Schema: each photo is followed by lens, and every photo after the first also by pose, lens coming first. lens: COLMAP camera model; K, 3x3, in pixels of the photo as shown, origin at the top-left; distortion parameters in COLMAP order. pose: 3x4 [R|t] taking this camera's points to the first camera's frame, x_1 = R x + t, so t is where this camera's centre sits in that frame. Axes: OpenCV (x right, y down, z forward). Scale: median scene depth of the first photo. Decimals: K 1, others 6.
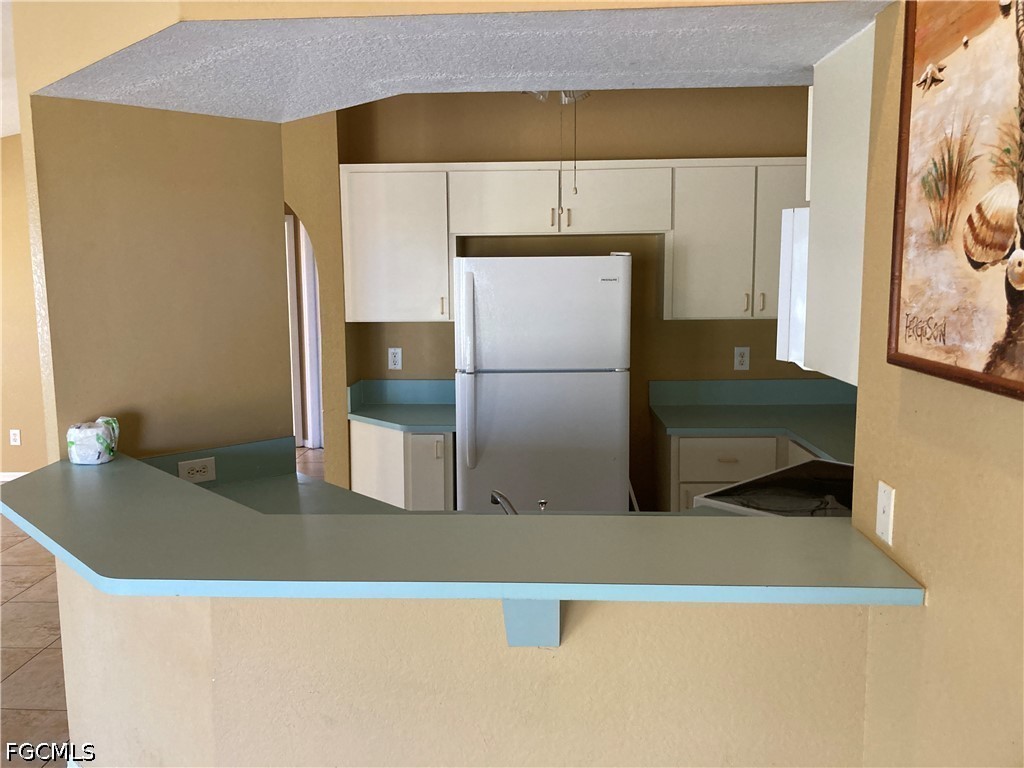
lens RADIAL K [[848.0, 0, 507.5], [0, 848.0, 383.8], [0, 0, 1]] dist [0.053261, -0.067294]
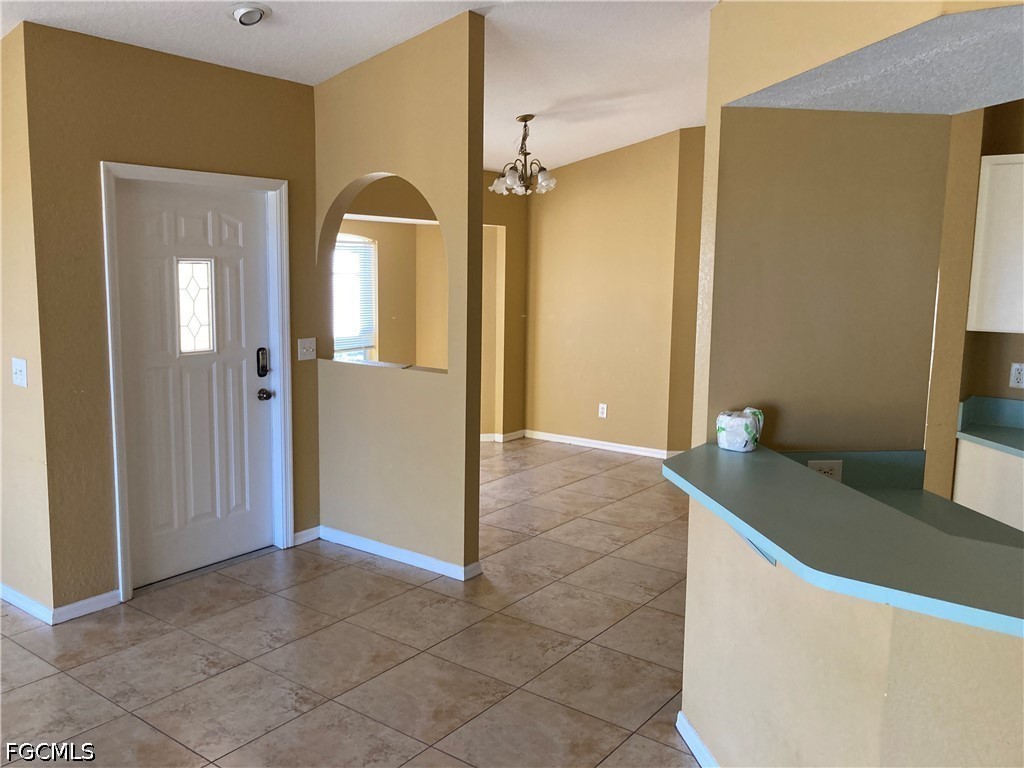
lens RADIAL K [[848.0, 0, 507.5], [0, 848.0, 383.8], [0, 0, 1]] dist [0.053261, -0.067294]
pose [[0.833063, 0.103294, -0.543449, -0.152809], [-0.101480, 0.994276, 0.033422, 0.004320], [0.543791, 0.027307, 0.838776, -0.044360]]
